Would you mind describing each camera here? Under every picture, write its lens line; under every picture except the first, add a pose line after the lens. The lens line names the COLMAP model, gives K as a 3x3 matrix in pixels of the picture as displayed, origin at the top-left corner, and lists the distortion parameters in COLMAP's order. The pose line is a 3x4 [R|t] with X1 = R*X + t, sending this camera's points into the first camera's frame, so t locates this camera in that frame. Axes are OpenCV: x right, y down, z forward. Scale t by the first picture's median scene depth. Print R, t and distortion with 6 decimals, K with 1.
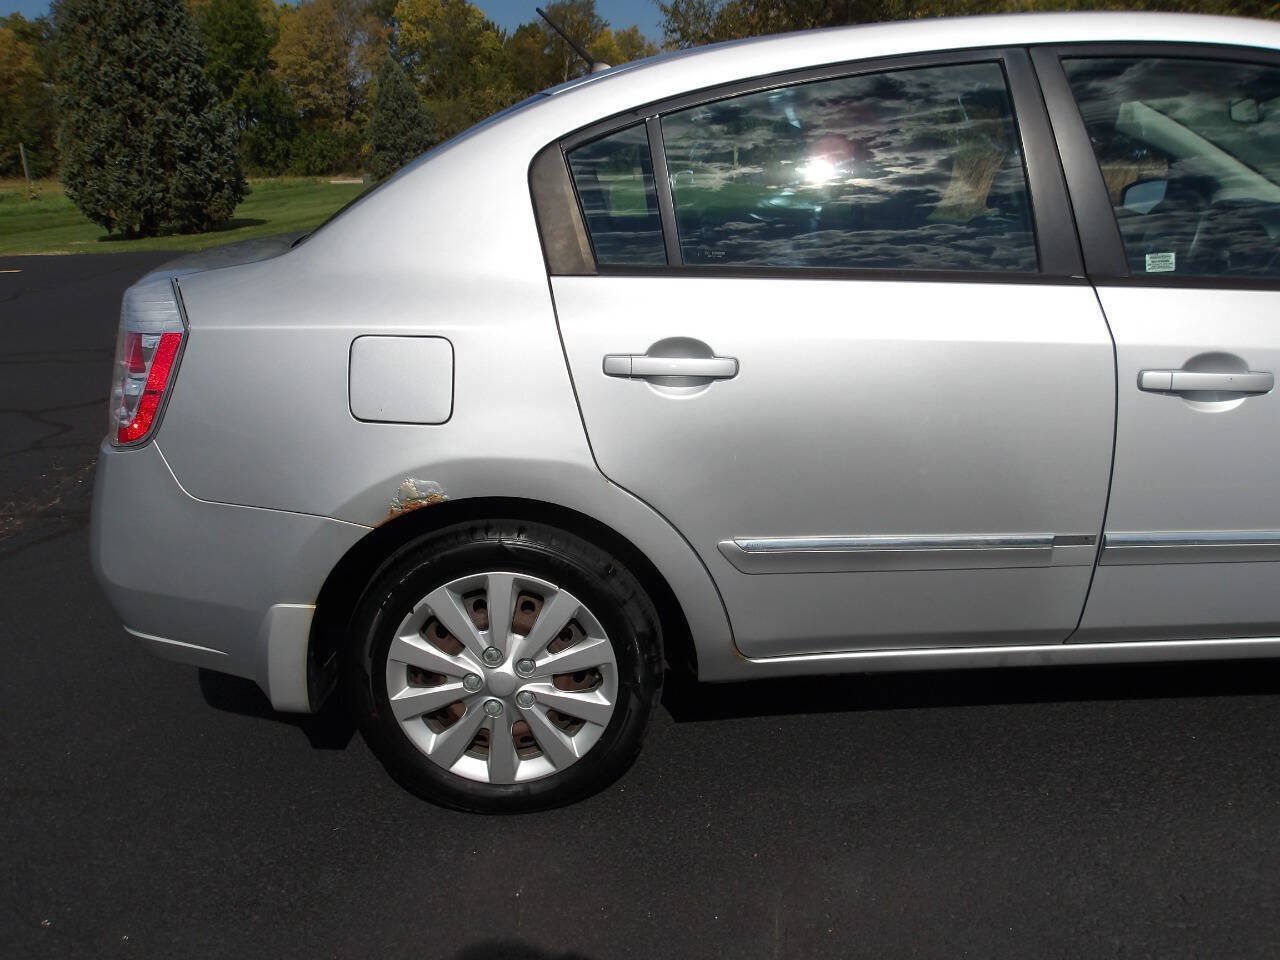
lens RADIAL K [[1062.7, 0, 637.4], [0, 1062.7, 473.1], [0, 0, 1]] dist [0.006119, 0.003671]
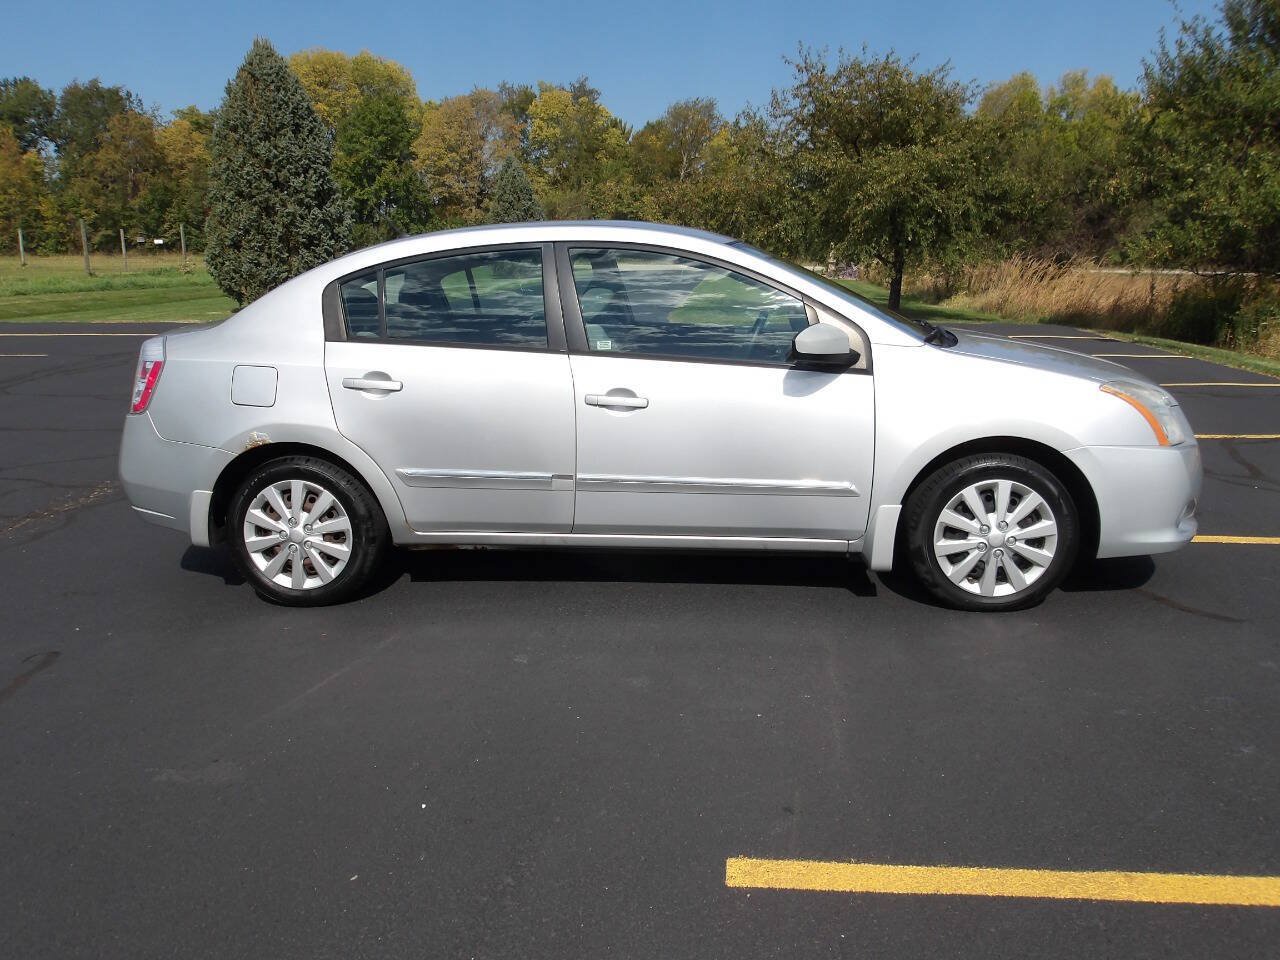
lens RADIAL K [[1061.9, 0, 643.5], [0, 1061.9, 470.1], [0, 0, 1]] dist [-0.004419, 0.010083]
pose [[0.993656, 0.048912, -0.101265, 0.067923], [-0.056912, 0.995353, -0.077680, 0.017604], [0.096995, 0.082951, 0.991822, -0.090023]]
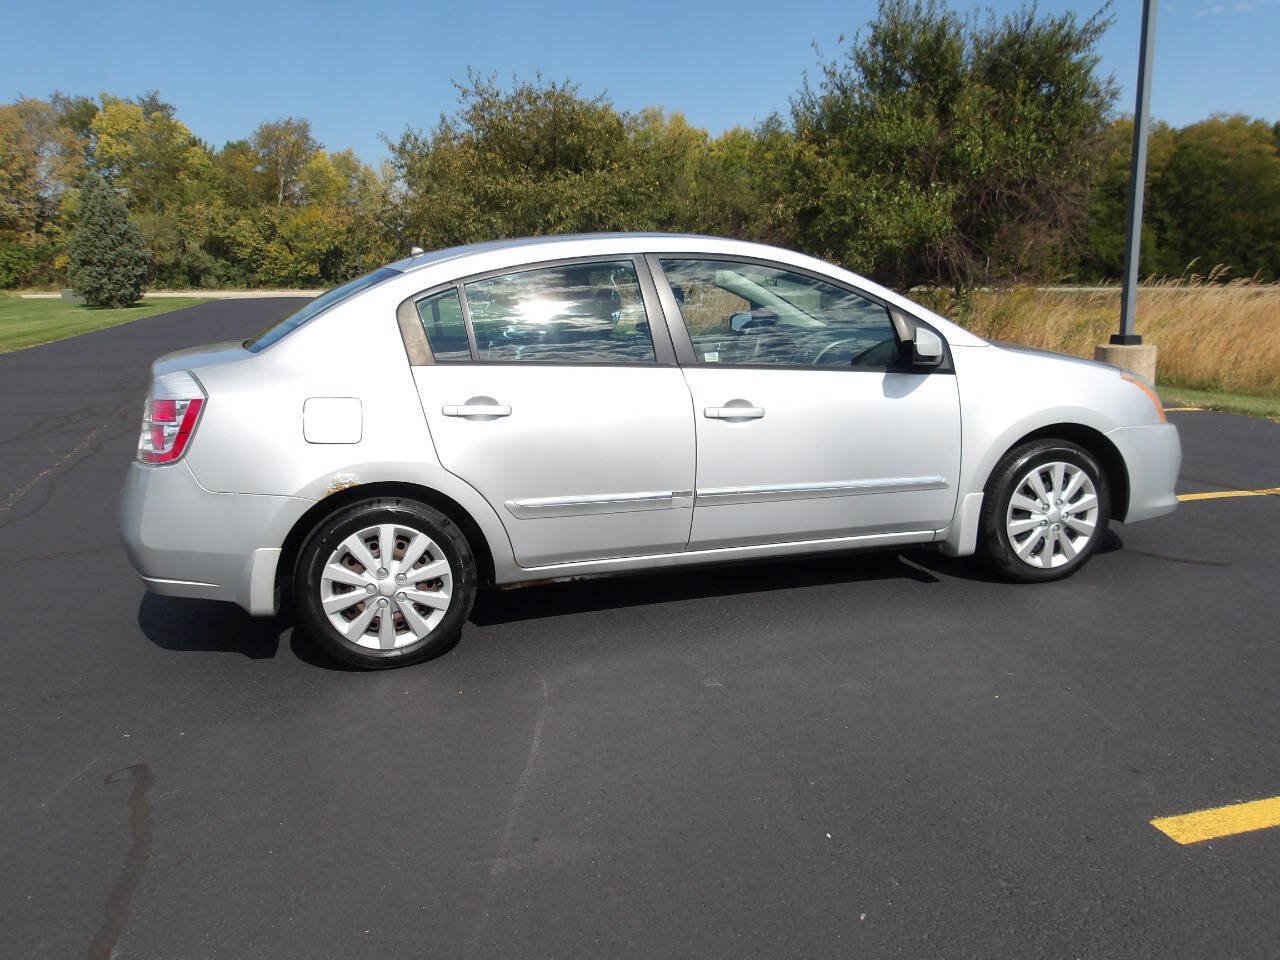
lens RADIAL K [[1061.9, 0, 643.5], [0, 1061.9, 470.1], [0, 0, 1]] dist [-0.004419, 0.010083]
pose [[0.965731, -0.032676, 0.257480, -0.015204], [0.060118, 0.993226, -0.099439, 0.018650], [-0.252486, 0.111510, 0.961154, -0.079684]]
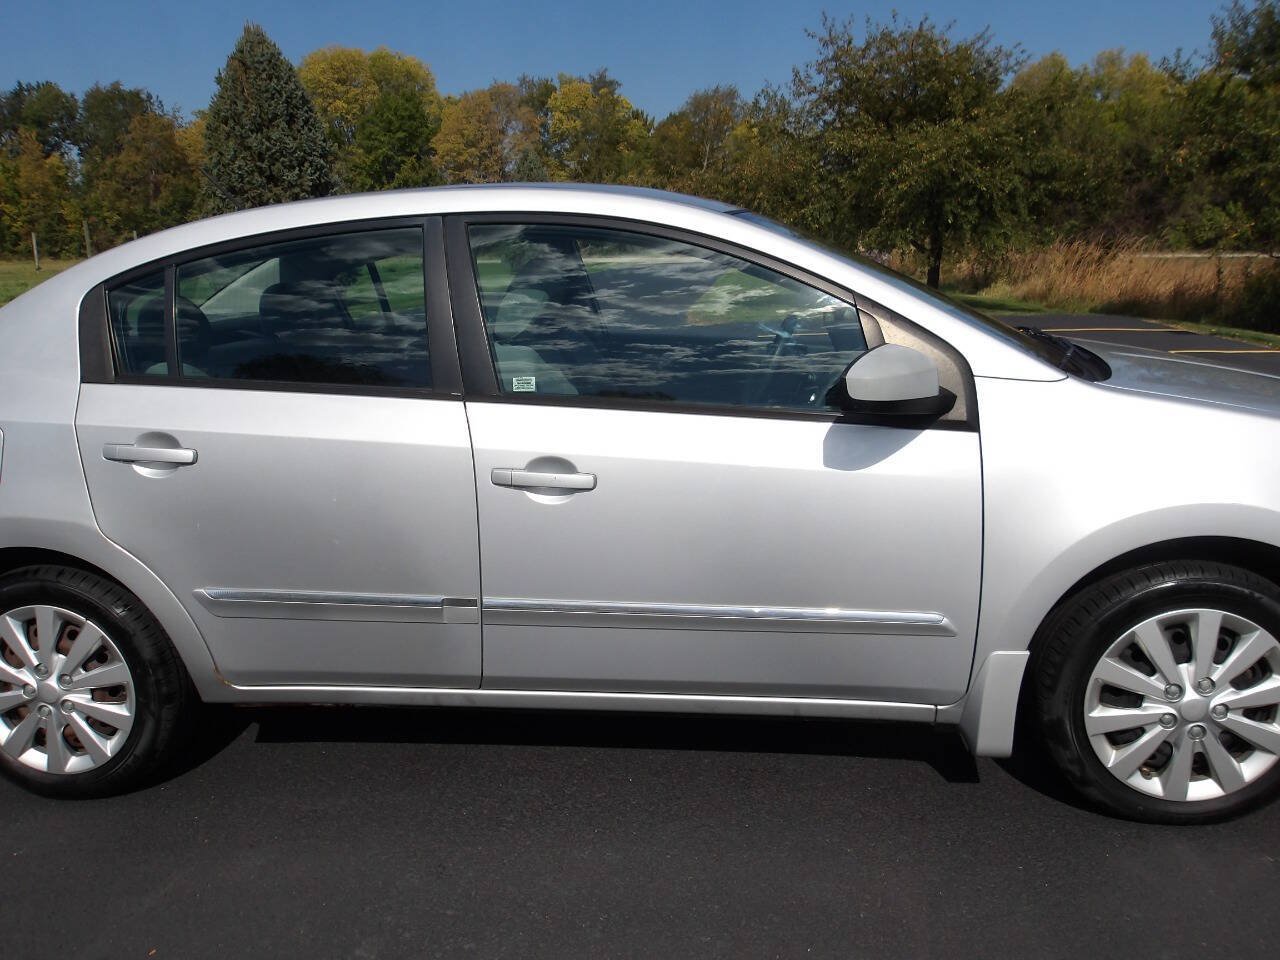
lens RADIAL K [[1061.9, 0, 643.5], [0, 1061.9, 470.1], [0, 0, 1]] dist [-0.004419, 0.010083]
pose [[0.991273, 0.036672, -0.126620, 0.068128], [-0.045828, 0.996482, -0.070168, -0.001287], [0.123601, 0.075358, 0.989466, -0.018985]]
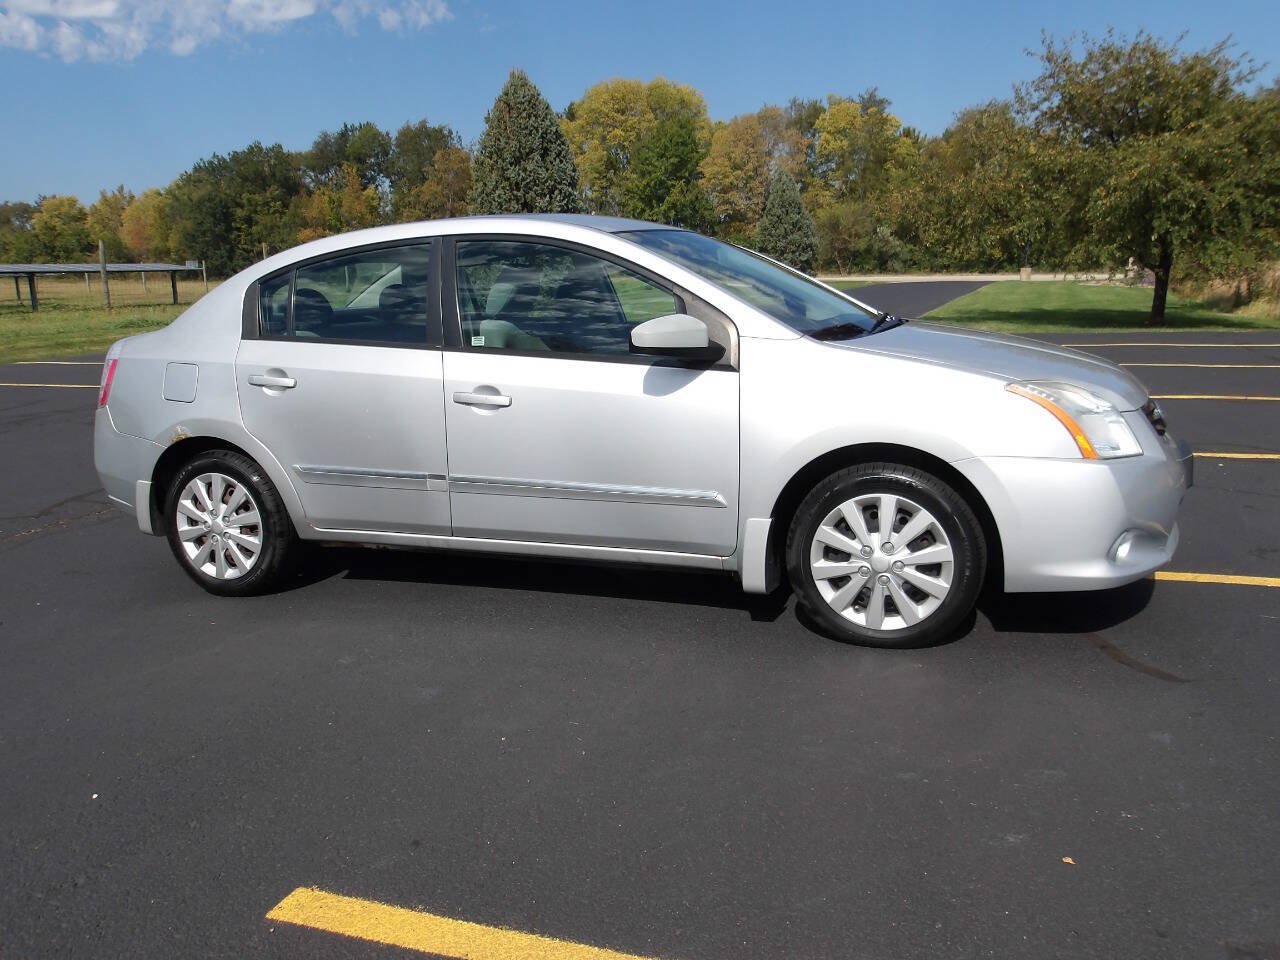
lens RADIAL K [[1061.9, 0, 643.5], [0, 1061.9, 470.1], [0, 0, 1]] dist [-0.004419, 0.010083]
pose [[0.928321, 0.074081, -0.364325, 0.131495], [-0.106449, 0.991883, -0.069551, 0.012954], [0.356215, 0.103347, 0.928671, -0.062671]]
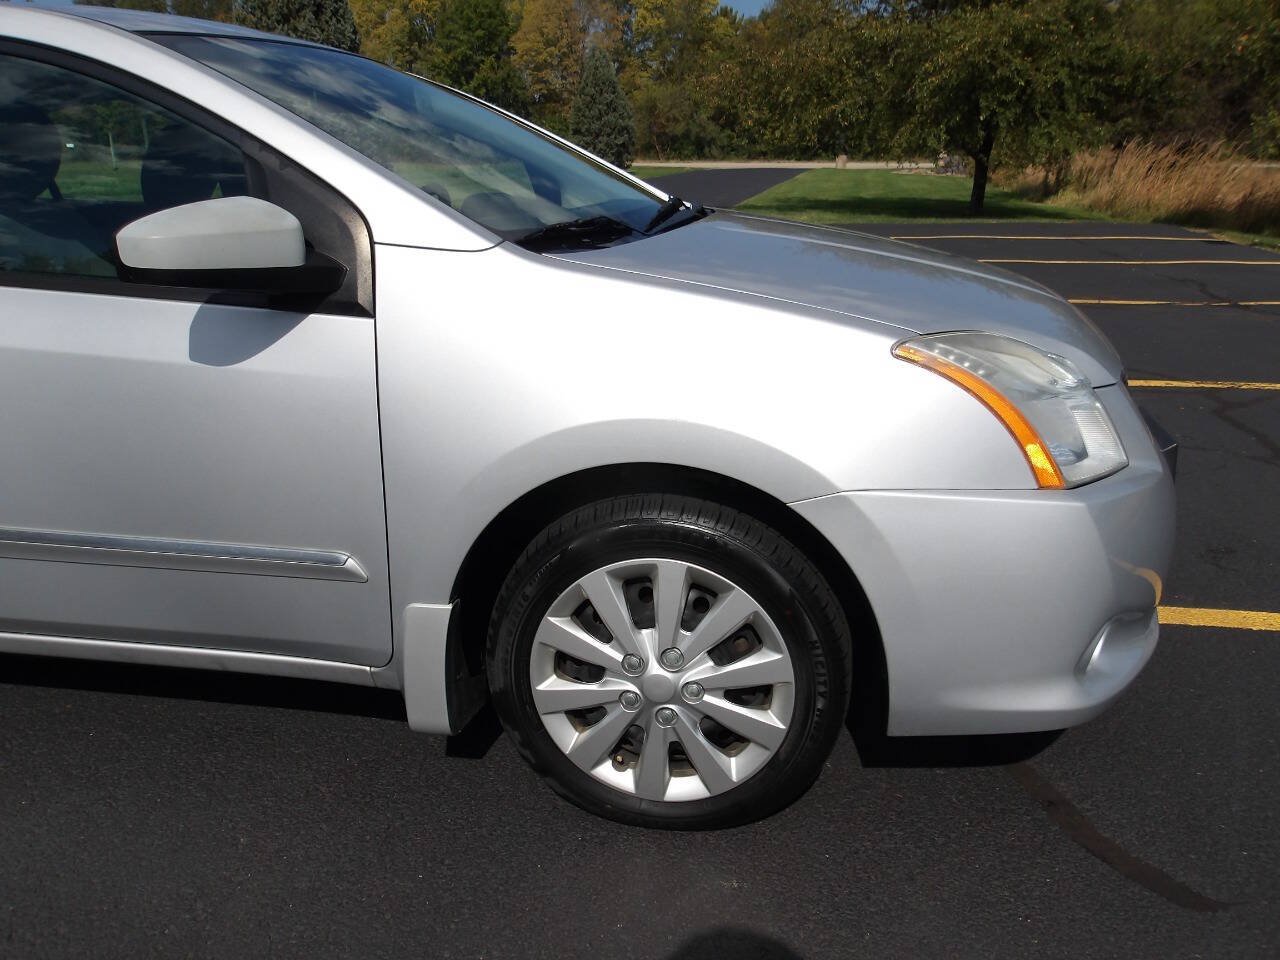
lens RADIAL K [[1058.3, 0, 643.8], [0, 1058.3, 477.2], [0, 0, 1]] dist [0.002243, 0.000785]
pose [[0.976688, 0.079003, -0.199595, 0.122150], [-0.075682, 0.996838, 0.024225, -0.005303], [0.200878, -0.008555, 0.979579, 0.013541]]
